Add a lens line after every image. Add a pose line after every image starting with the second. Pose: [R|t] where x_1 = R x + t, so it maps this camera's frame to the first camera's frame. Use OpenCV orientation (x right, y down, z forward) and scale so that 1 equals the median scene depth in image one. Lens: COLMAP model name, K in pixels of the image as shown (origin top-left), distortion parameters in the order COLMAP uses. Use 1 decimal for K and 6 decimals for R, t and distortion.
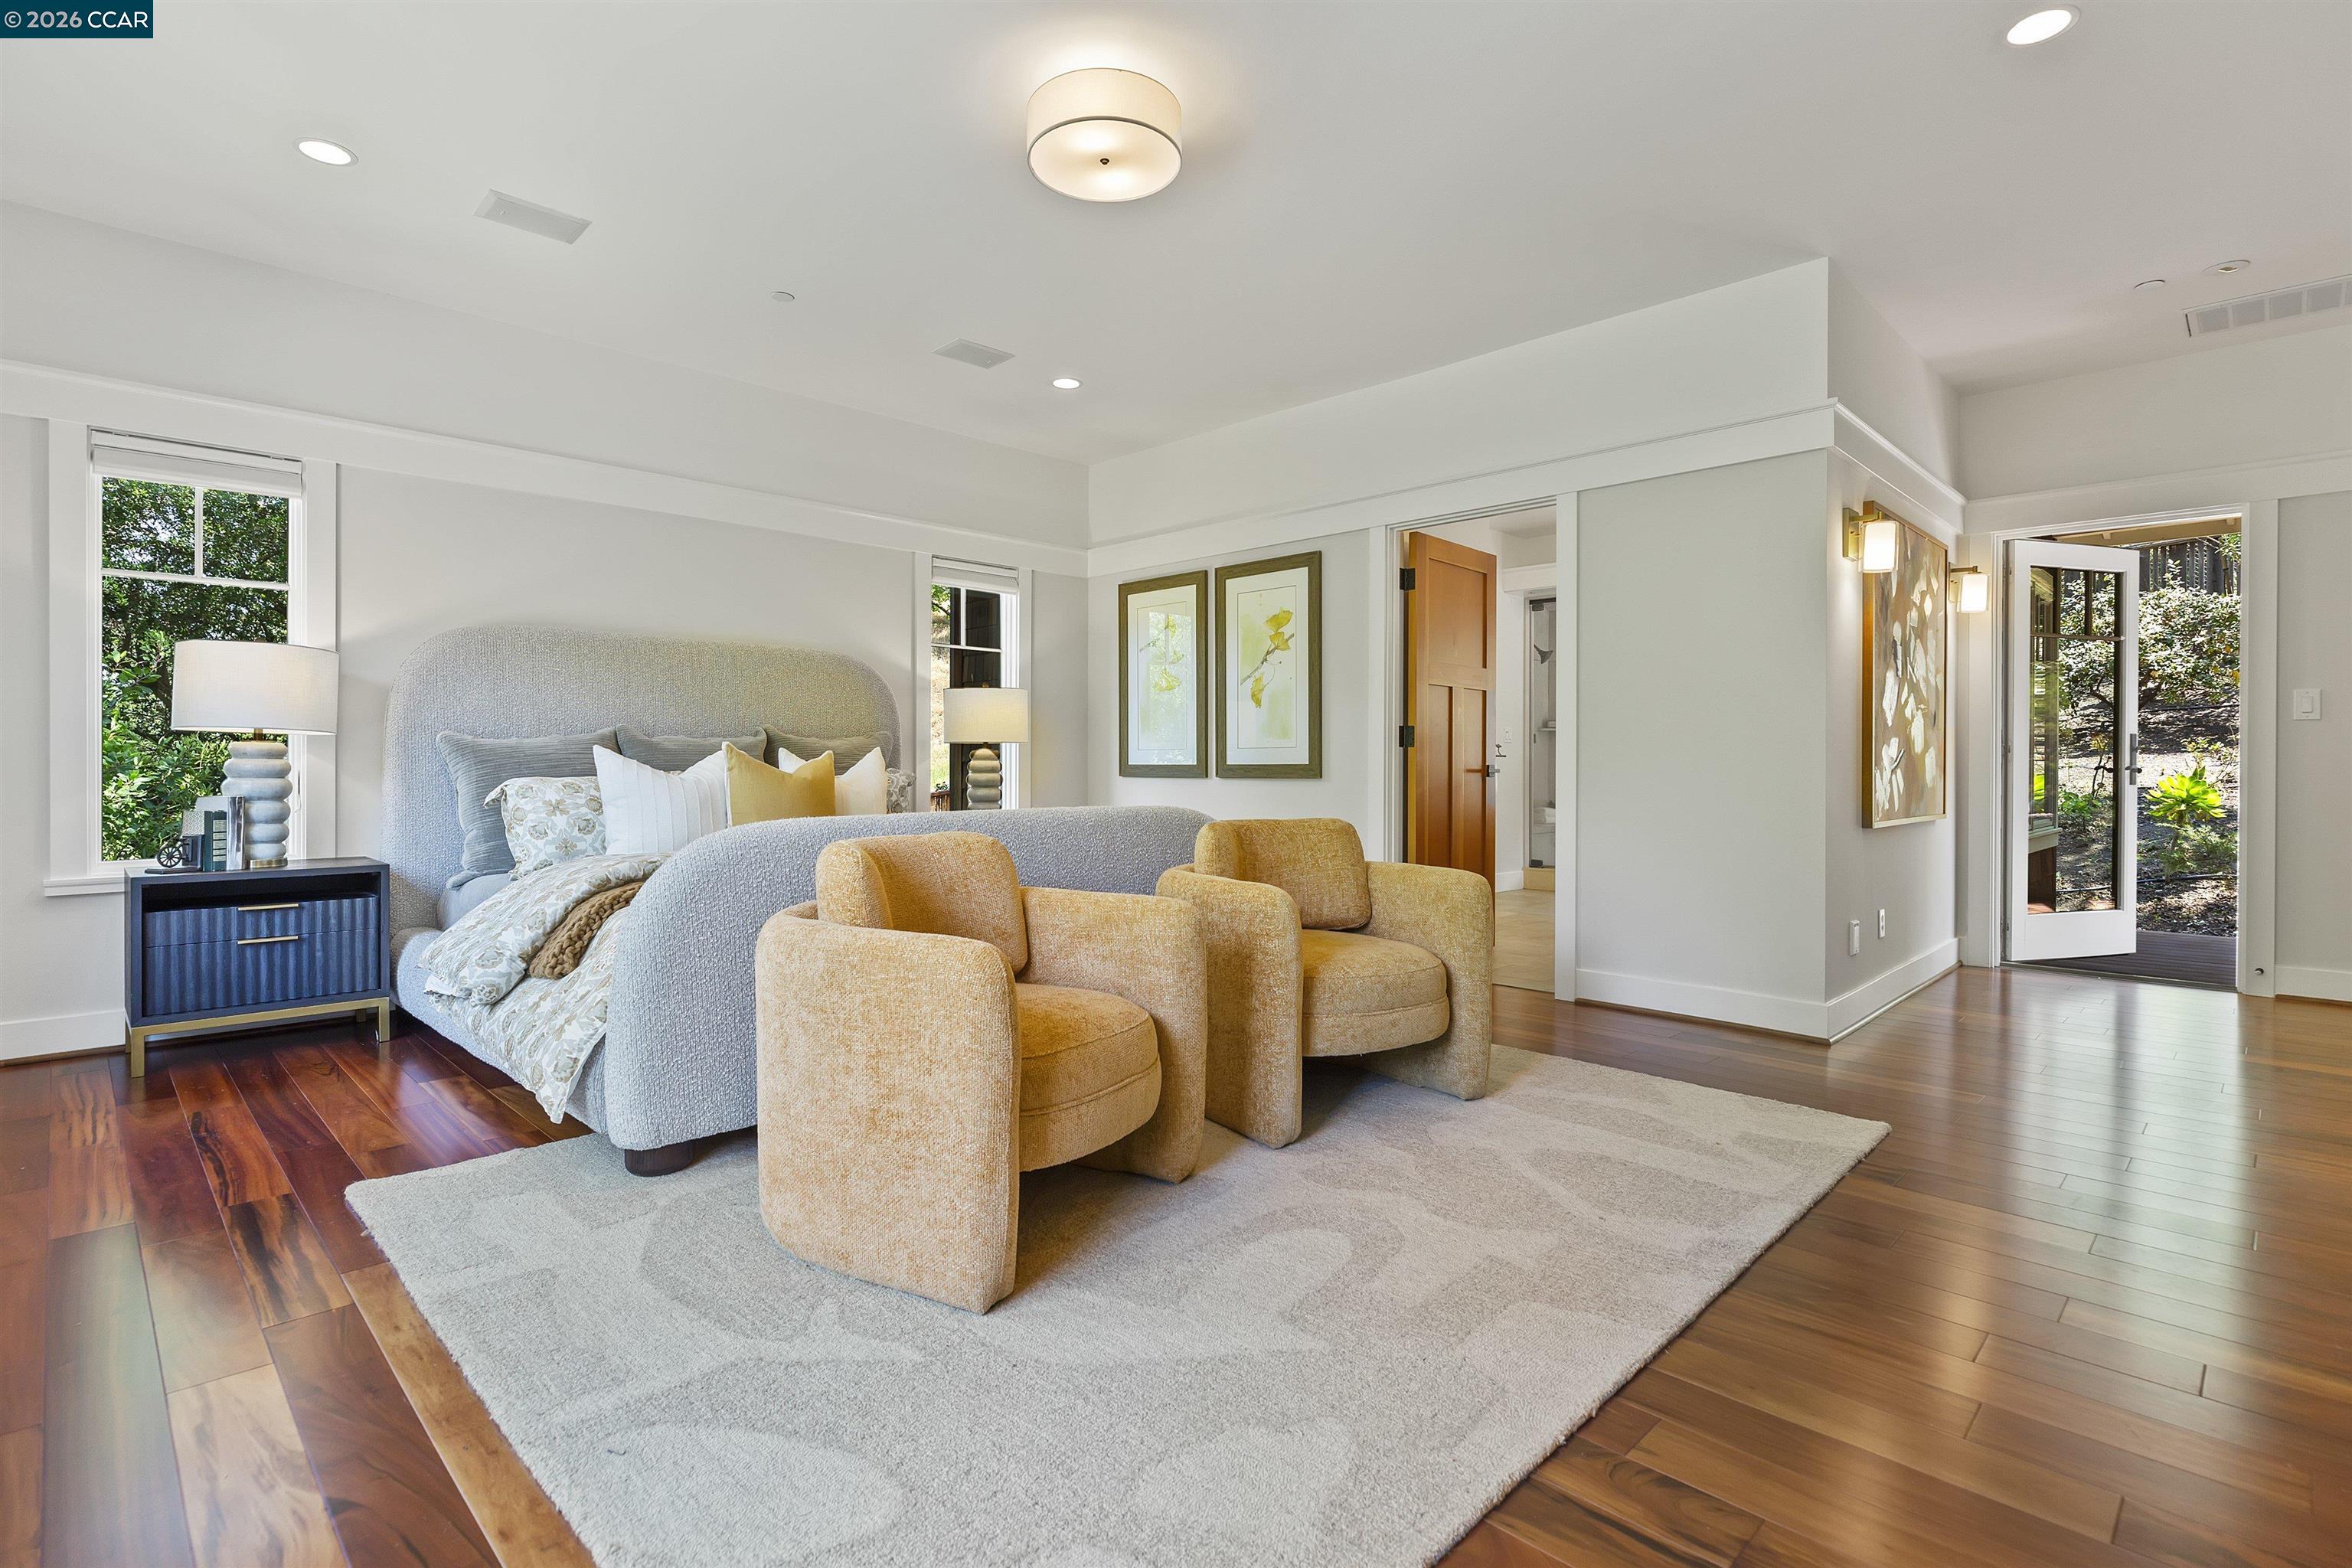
lens RADIAL K [[1129.4, 0, 1176.0], [0, 1129.4, 779.4], [0, 0, 1]] dist [-0.002744, -0.000489]
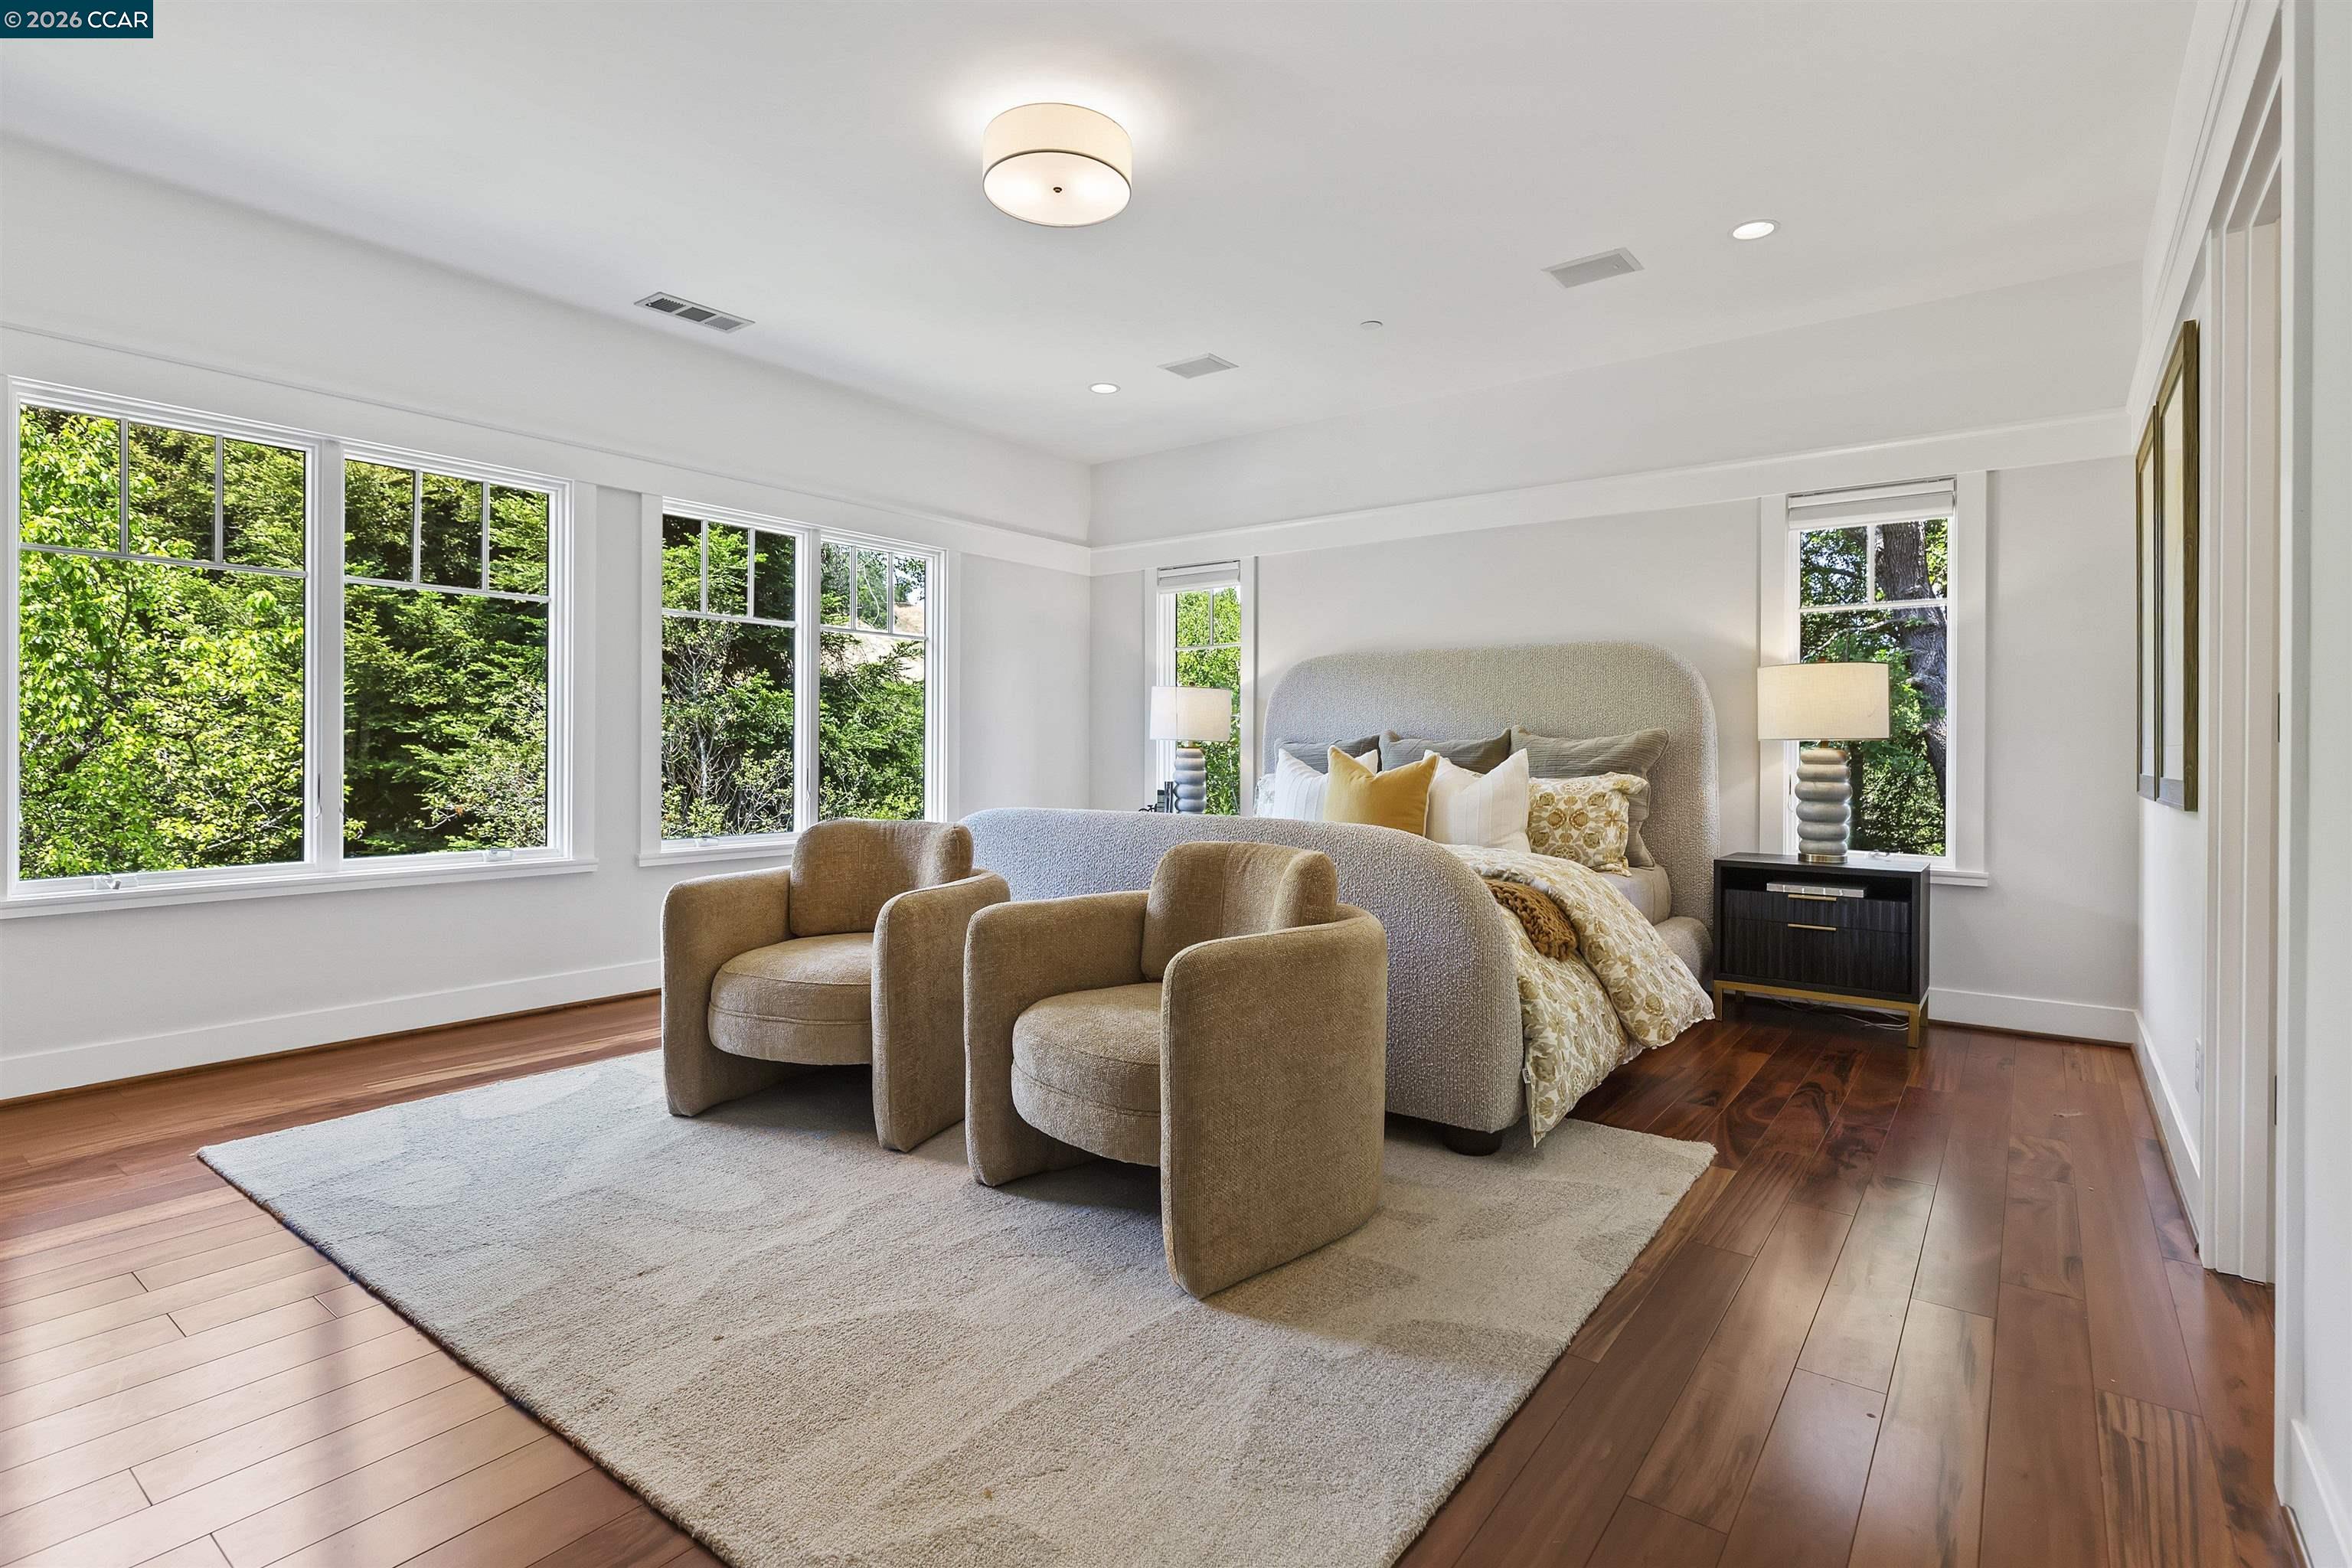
lens RADIAL K [[1129.4, 0, 1177.9], [0, 1129.4, 760.2], [0, 0, 1]] dist [-0.002744, -0.000489]
pose [[0.135710, 0.000389, -0.990748, 0.818043], [-0.023321, 0.999724, -0.002802, -0.012816], [0.990474, 0.023485, 0.135682, 0.820324]]
